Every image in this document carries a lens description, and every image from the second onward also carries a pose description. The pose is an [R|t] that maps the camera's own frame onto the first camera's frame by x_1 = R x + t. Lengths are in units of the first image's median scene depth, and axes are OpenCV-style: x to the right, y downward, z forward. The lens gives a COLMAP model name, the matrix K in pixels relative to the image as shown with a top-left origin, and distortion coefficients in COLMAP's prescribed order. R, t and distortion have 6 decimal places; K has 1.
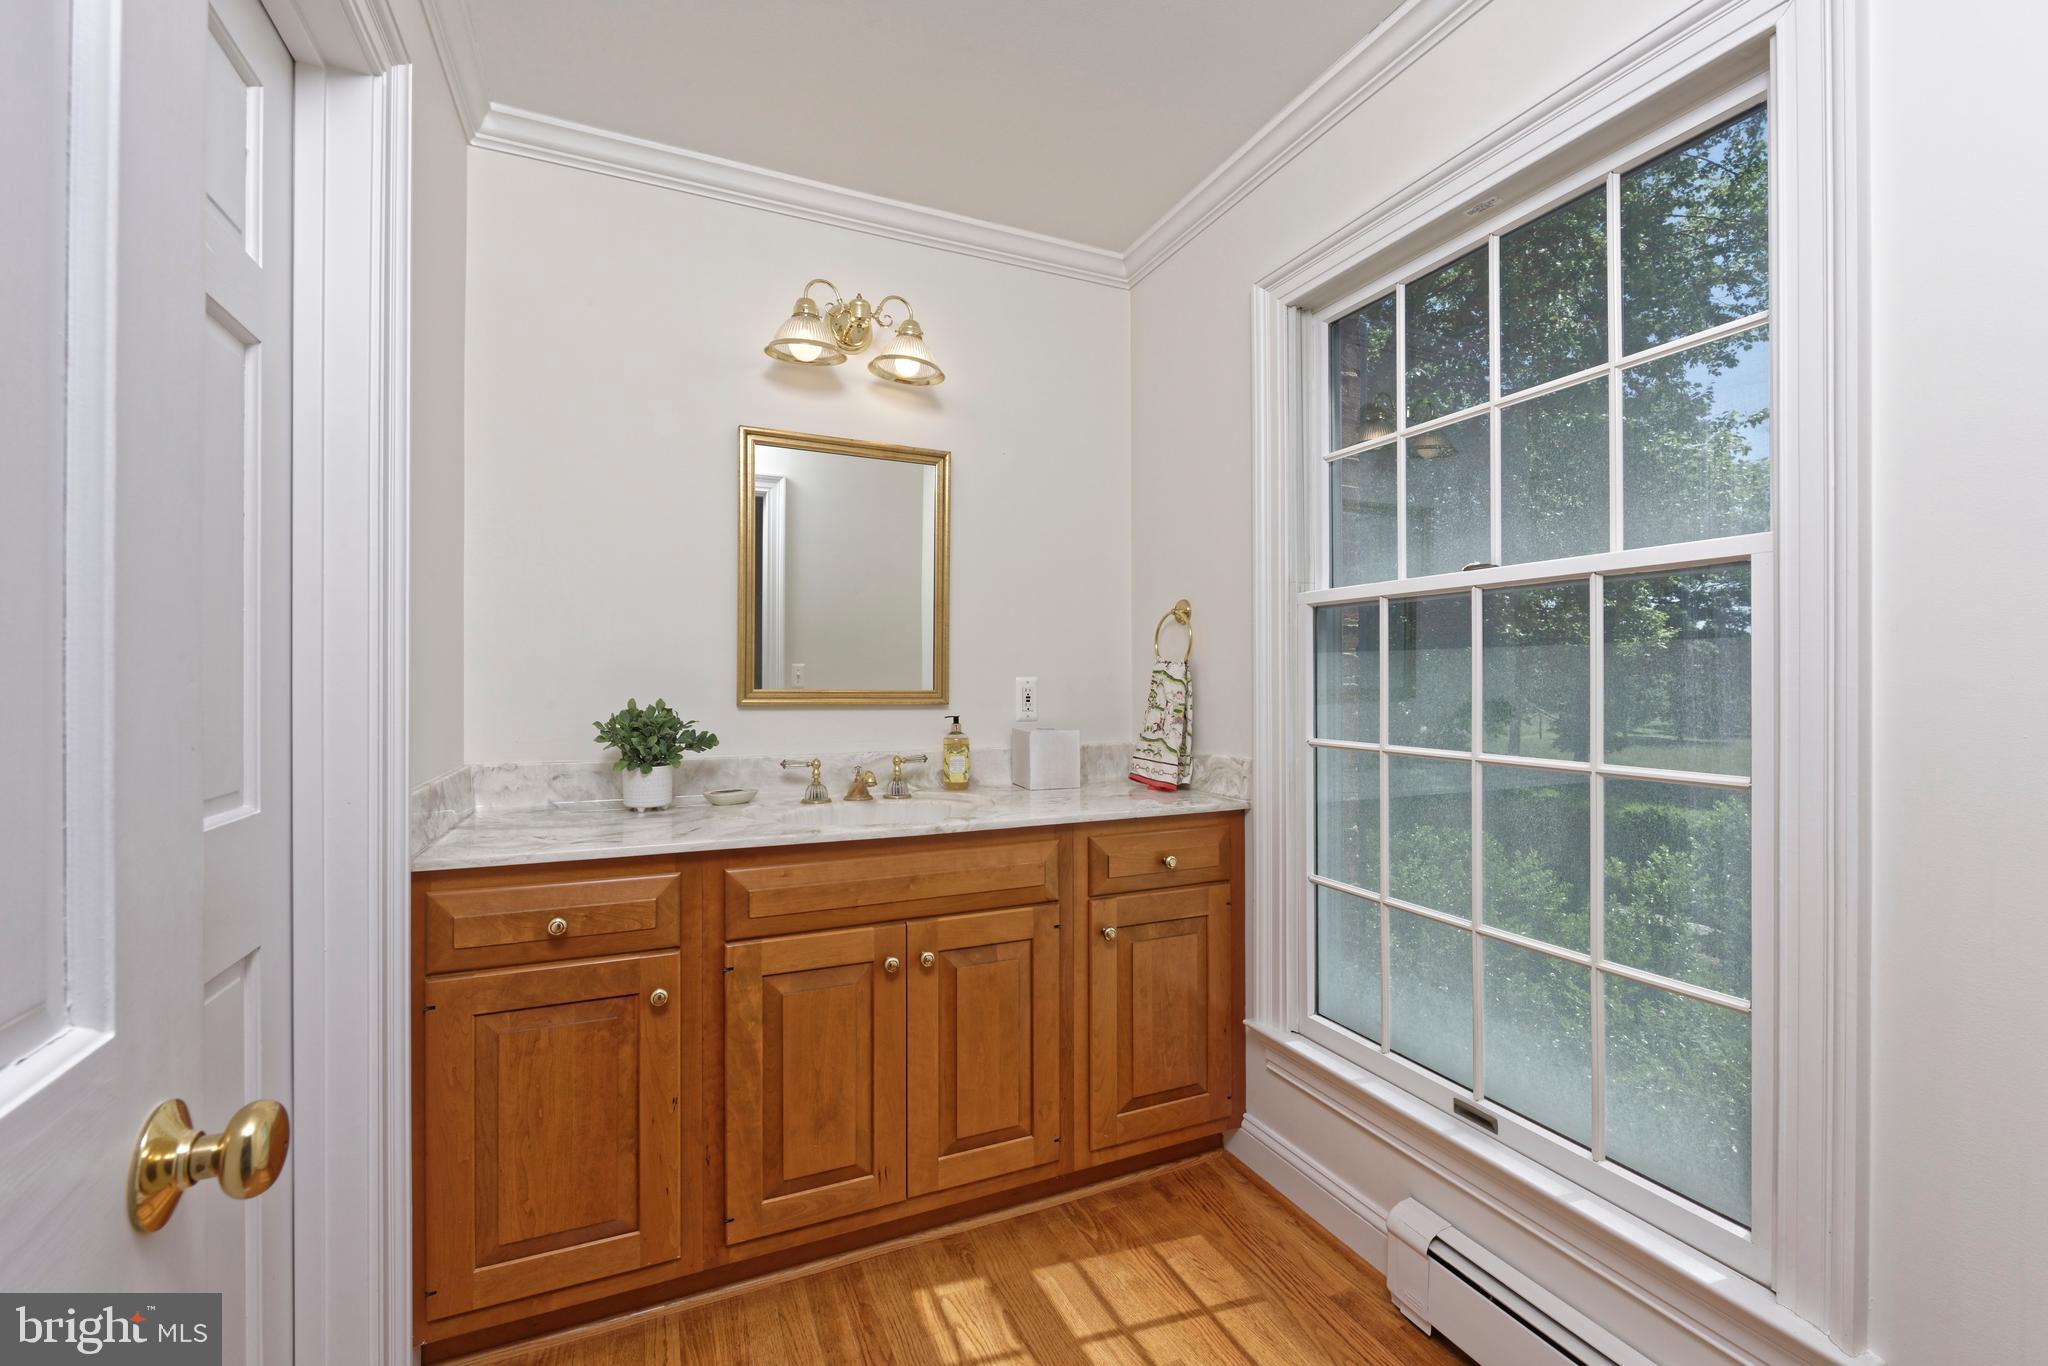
lens RADIAL K [[861.5, 0, 1027.2], [0, 861.5, 681.4], [0, 0, 1]] dist [-0.001546, -0.000098]
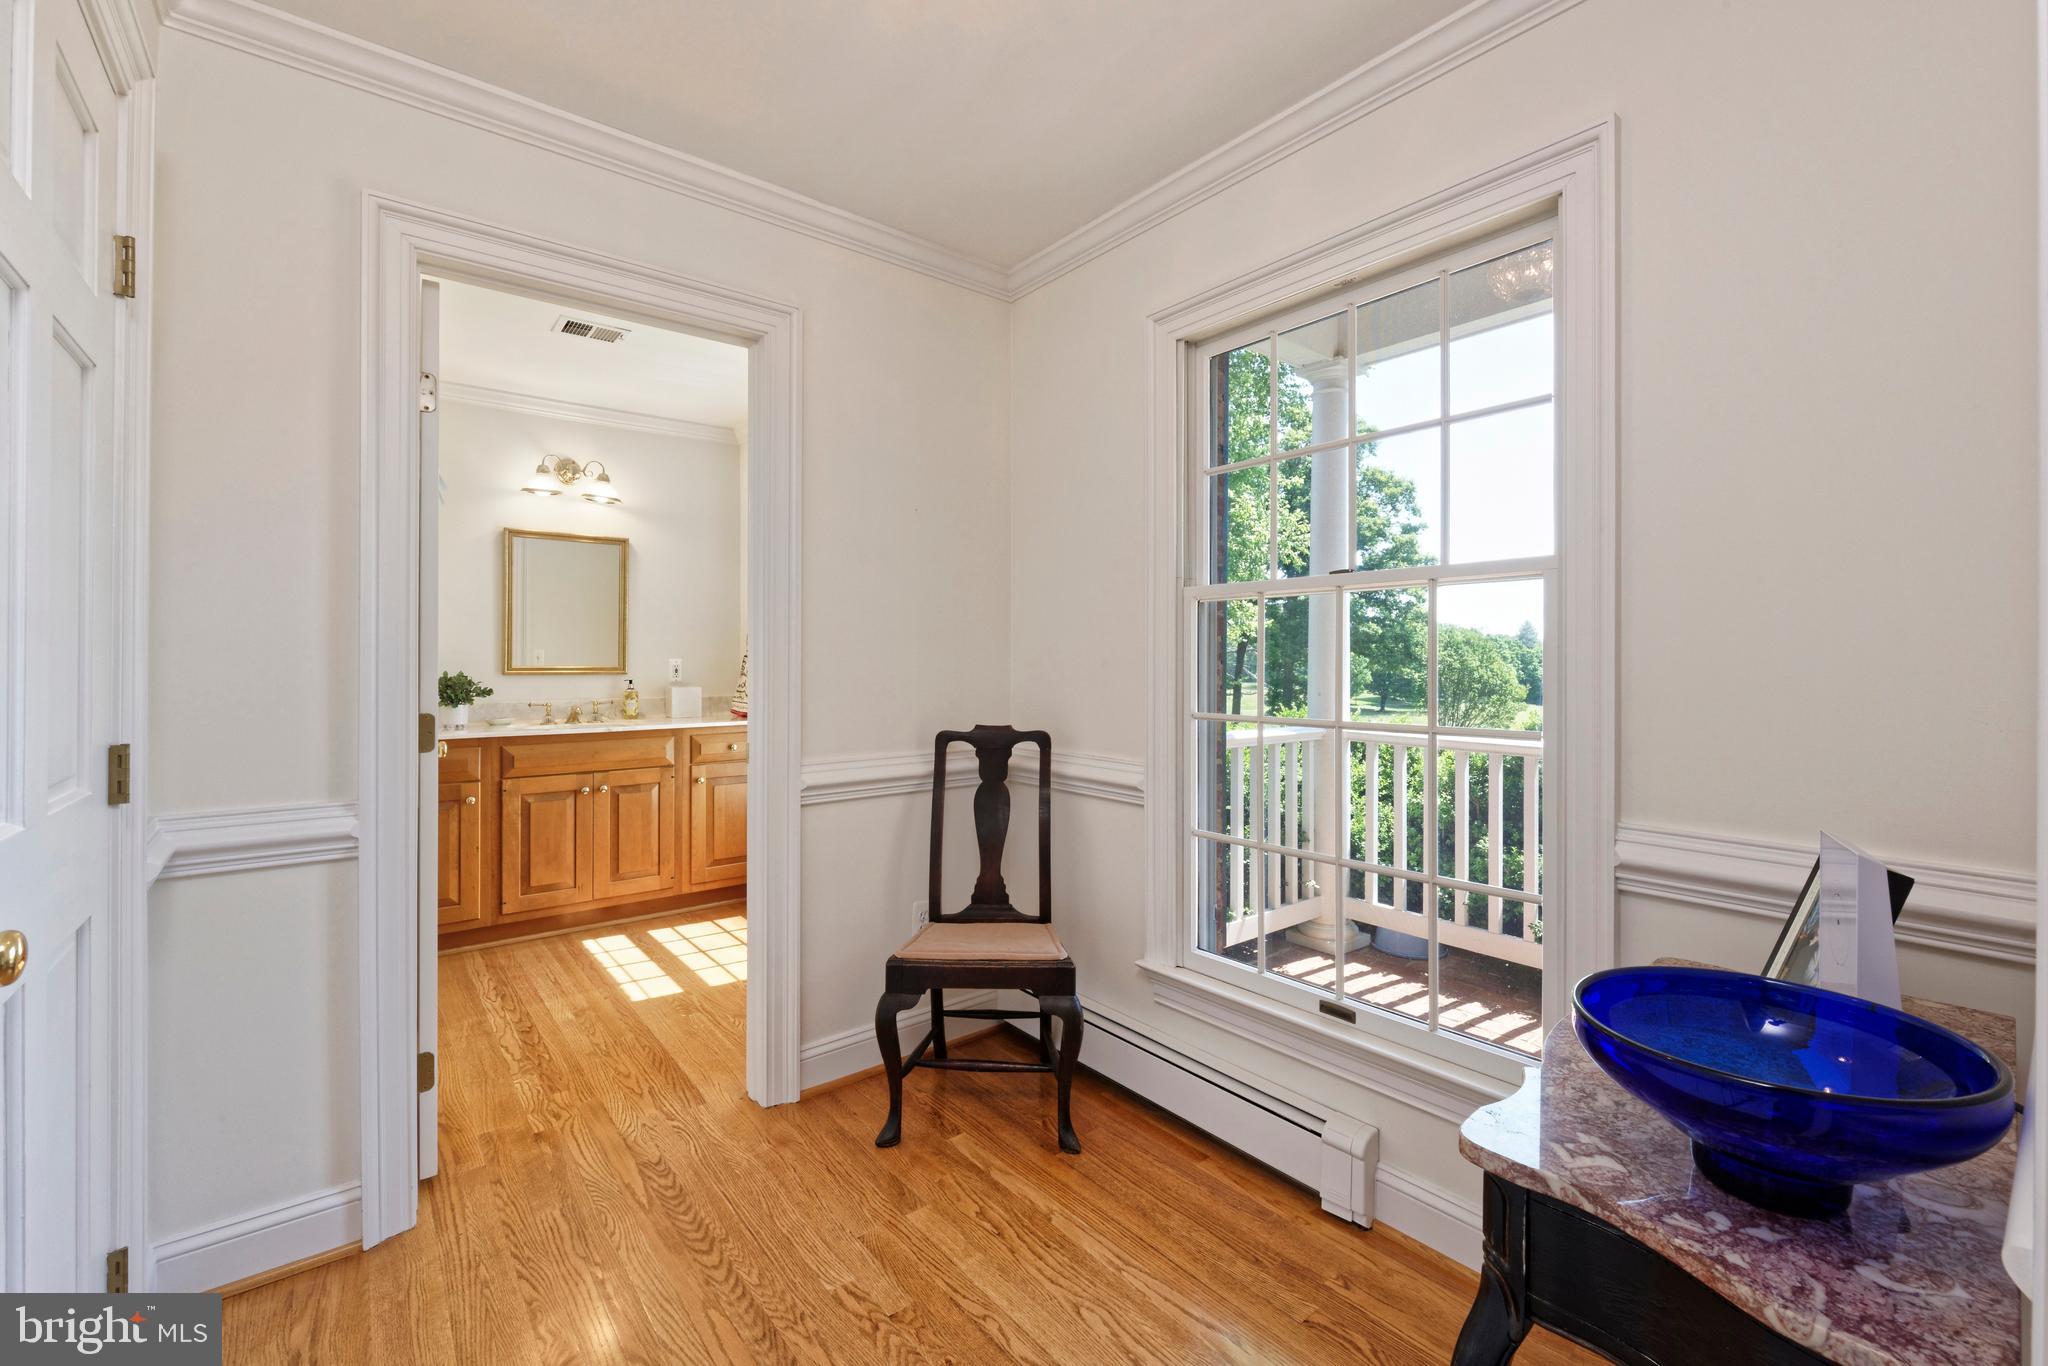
lens RADIAL K [[861.5, 0, 1003.0], [0, 861.5, 654.4], [0, 0, 1]] dist [-0.001546, -0.000098]
pose [[0.973273, -0.000249, 0.229652, 0.333852], [0.001696, 0.999980, -0.006100, -0.002059], [-0.229646, 0.006327, 0.973254, -1.229427]]
